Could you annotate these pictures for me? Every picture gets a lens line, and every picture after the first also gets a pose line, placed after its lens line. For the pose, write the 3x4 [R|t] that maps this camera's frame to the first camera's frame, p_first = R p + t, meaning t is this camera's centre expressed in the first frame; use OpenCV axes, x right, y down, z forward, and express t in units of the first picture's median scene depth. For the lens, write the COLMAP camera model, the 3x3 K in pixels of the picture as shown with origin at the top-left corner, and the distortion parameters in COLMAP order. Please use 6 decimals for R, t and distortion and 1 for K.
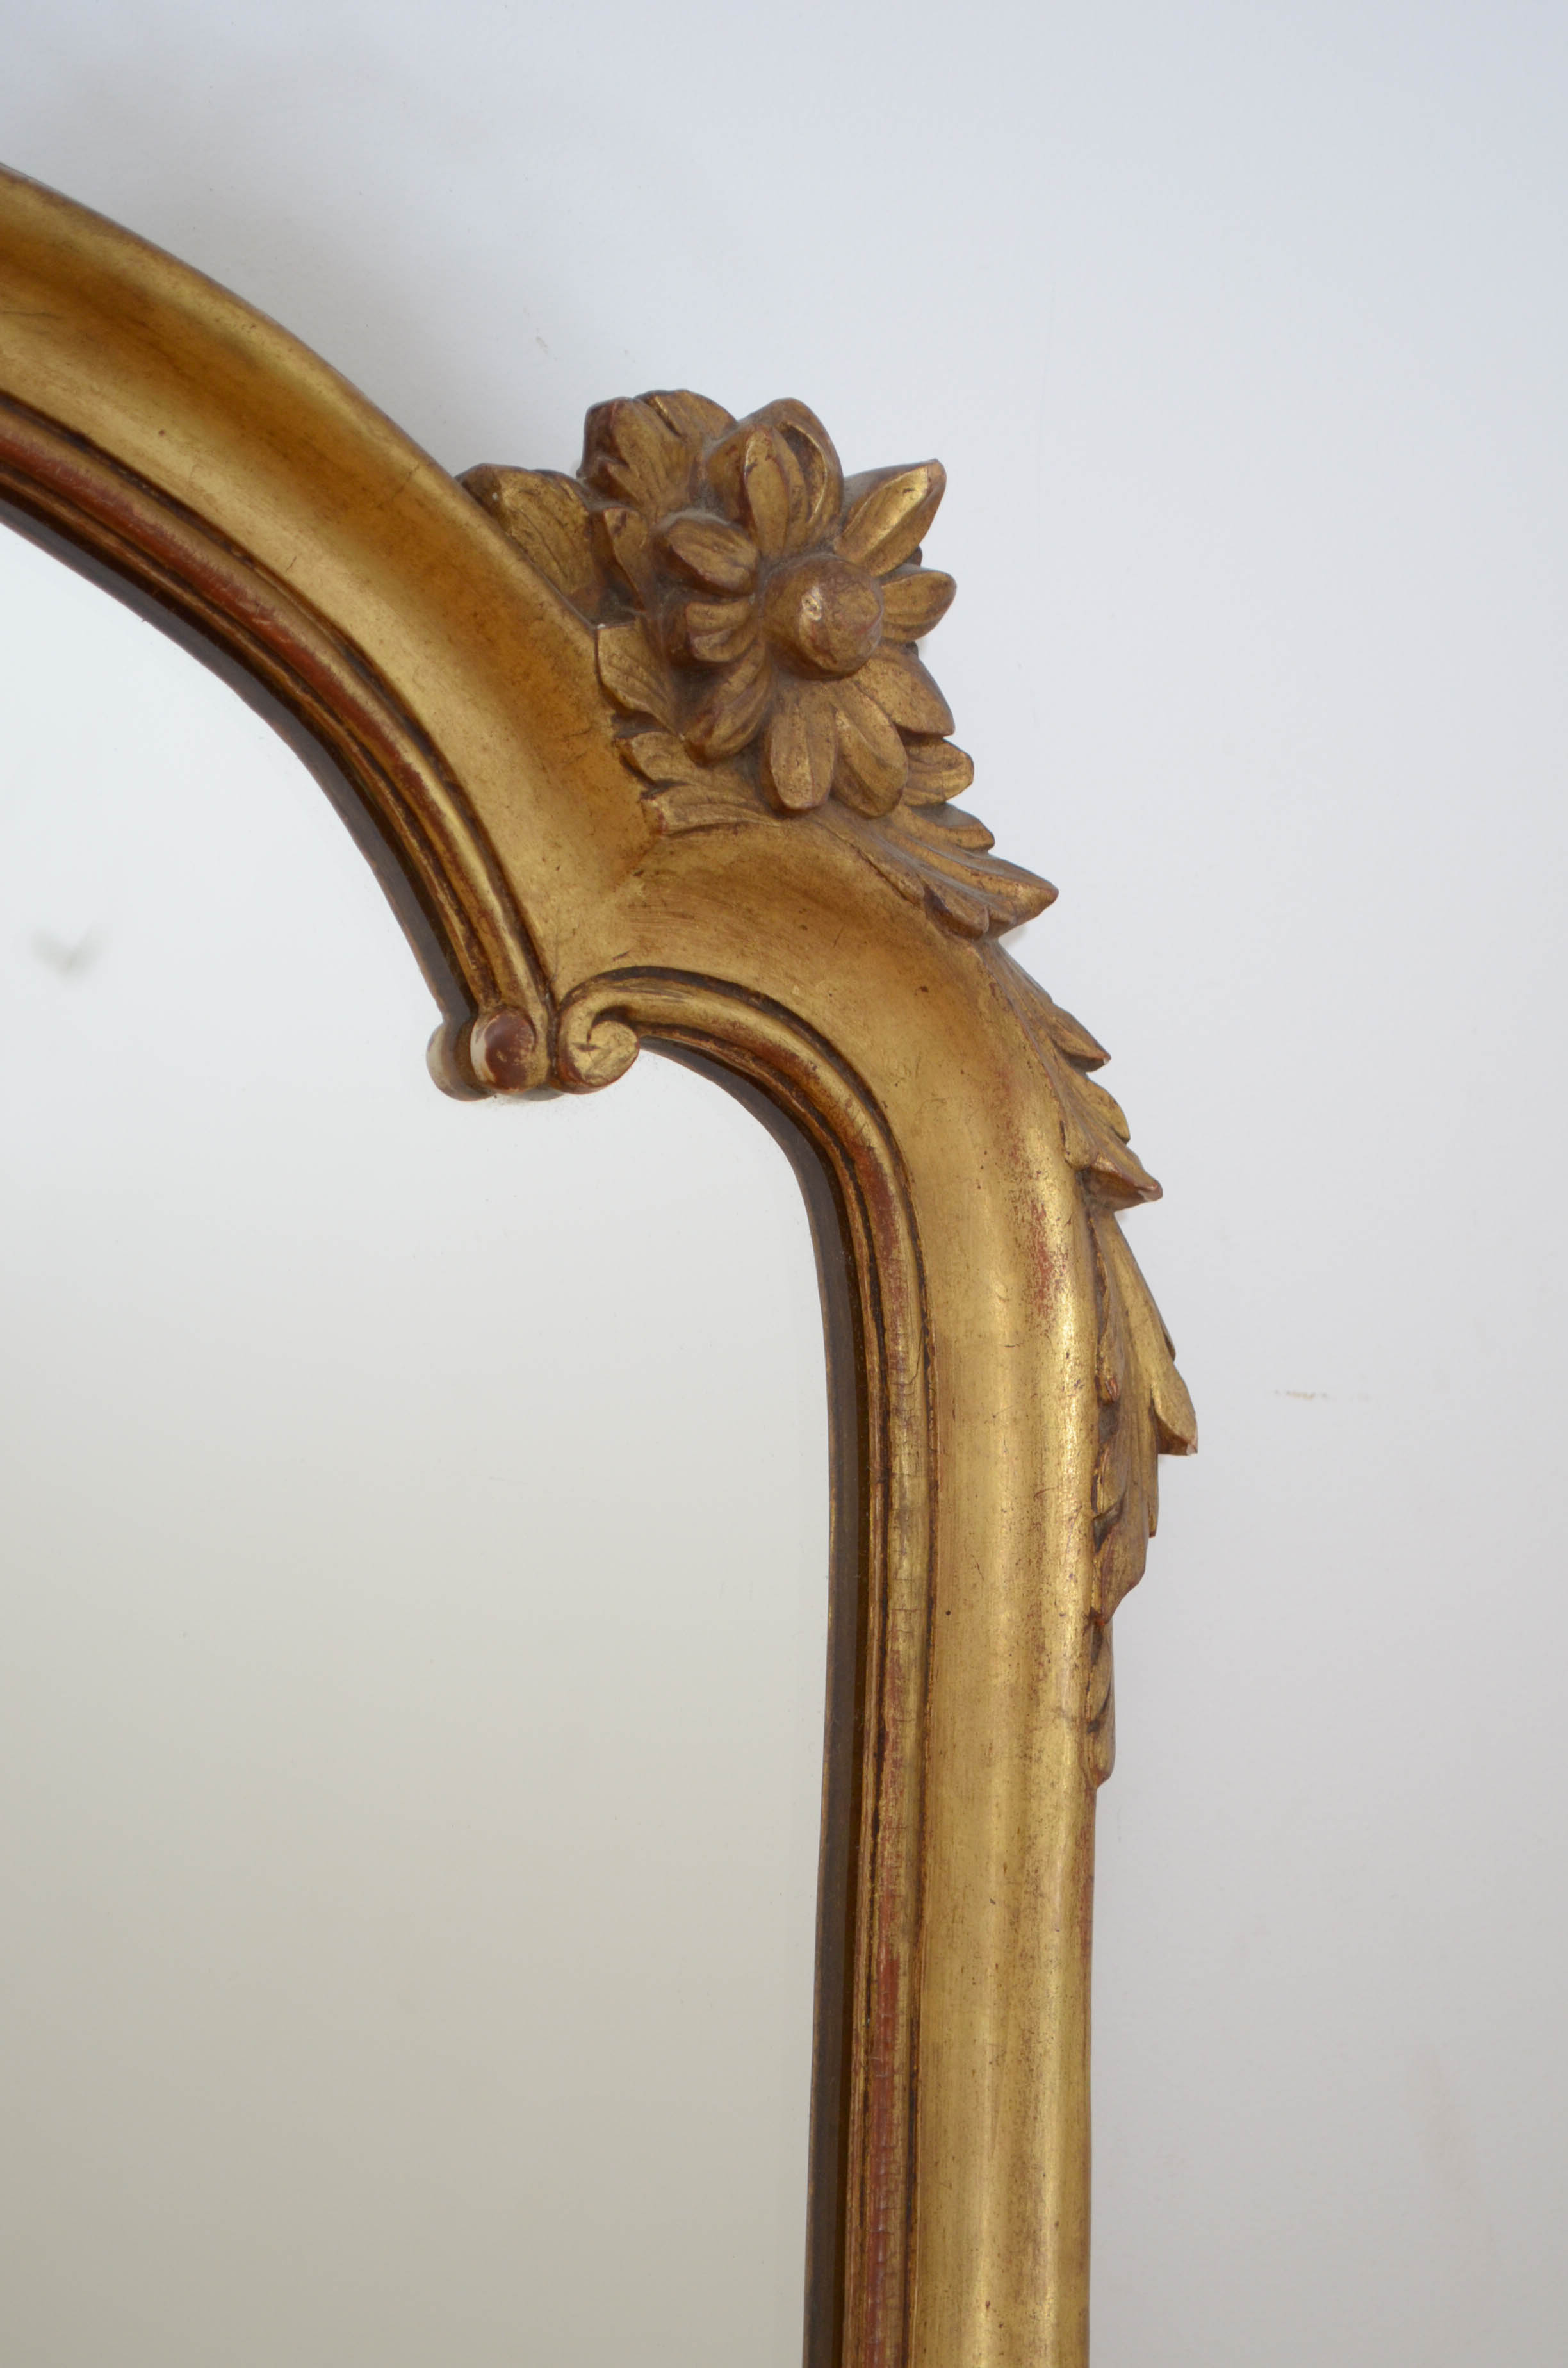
lens RADIAL K [[5284.2, 0, 783.8], [0, 5284.2, 1275.7], [0, 0, 1]] dist [0.045608, 0.025647]
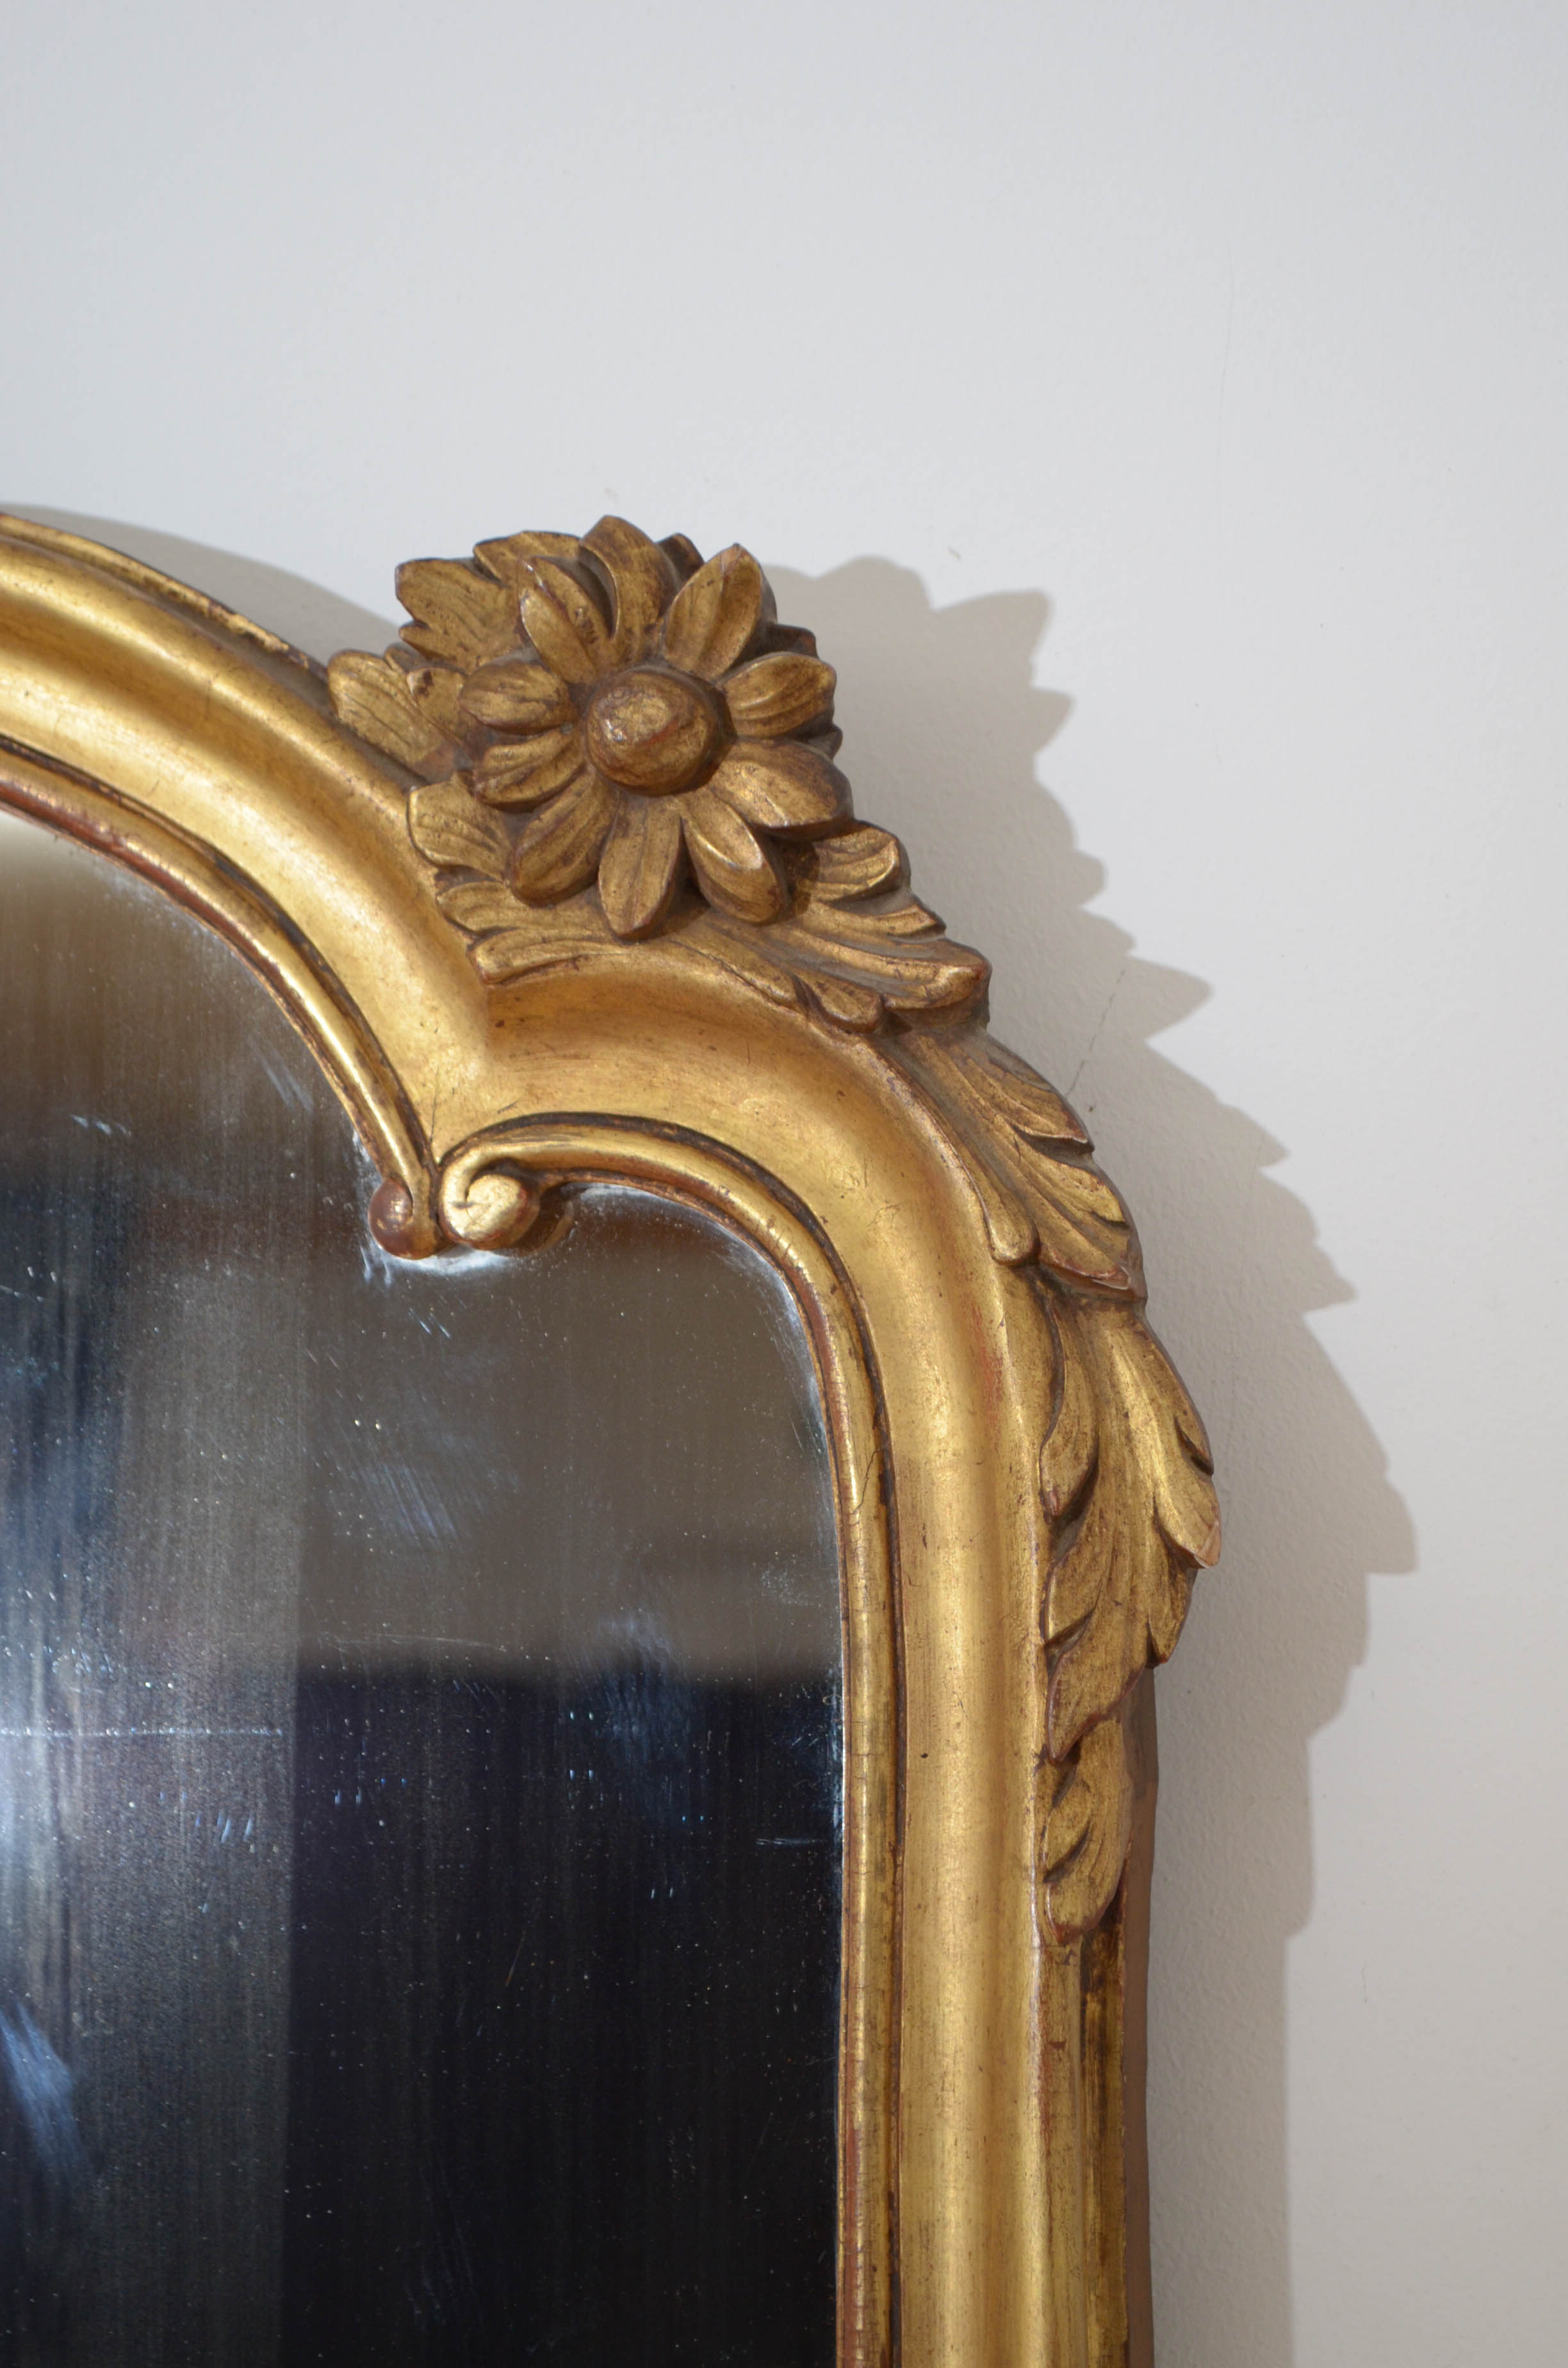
lens RADIAL K [[5284.2, 0, 783.8], [0, 5284.2, 1275.7], [0, 0, 1]] dist [0.045608, 0.025647]
pose [[0.637646, -0.098230, -0.764041, 0.759700], [0.079421, 0.994934, -0.061633, 0.036357], [0.766225, -0.021381, 0.642217, 0.401302]]
